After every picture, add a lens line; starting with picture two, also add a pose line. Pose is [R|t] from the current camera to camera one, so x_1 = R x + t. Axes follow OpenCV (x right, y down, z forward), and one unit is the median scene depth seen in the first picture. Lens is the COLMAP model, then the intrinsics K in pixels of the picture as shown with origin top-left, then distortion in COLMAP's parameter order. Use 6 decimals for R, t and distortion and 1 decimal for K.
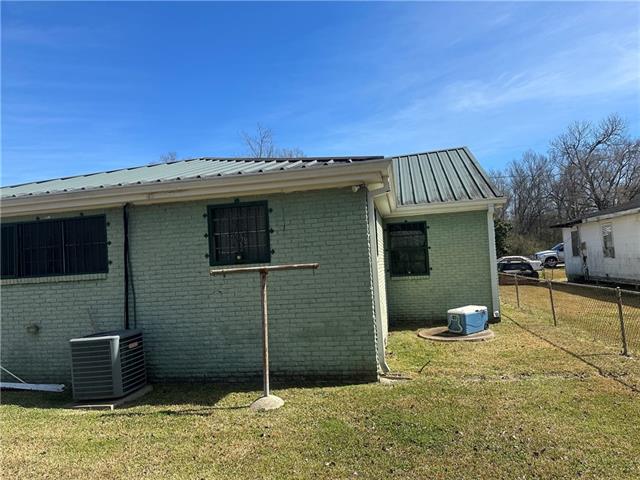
lens RADIAL K [[451.2, 0, 307.4], [0, 451.2, 239.9], [0, 0, 1]] dist [0.144855, -0.233254]
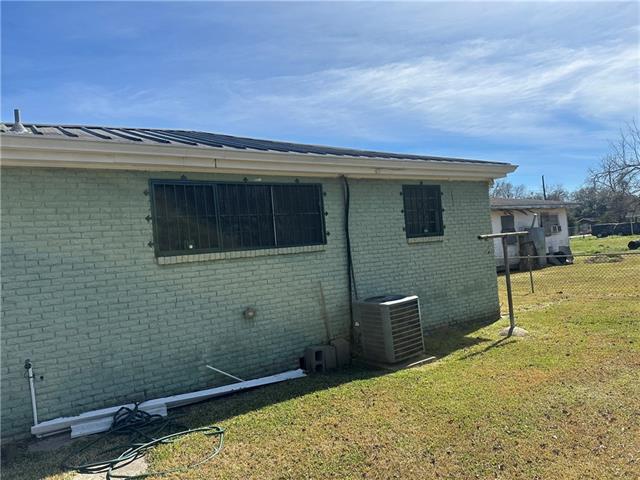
lens RADIAL K [[451.2, 0, 307.4], [0, 451.2, 239.9], [0, 0, 1]] dist [0.144855, -0.233254]
pose [[0.691664, 0.017928, 0.721997, -1.143329], [-0.002237, 0.999740, -0.022682, 0.083639], [-0.722216, 0.014073, 0.691524, 0.371585]]
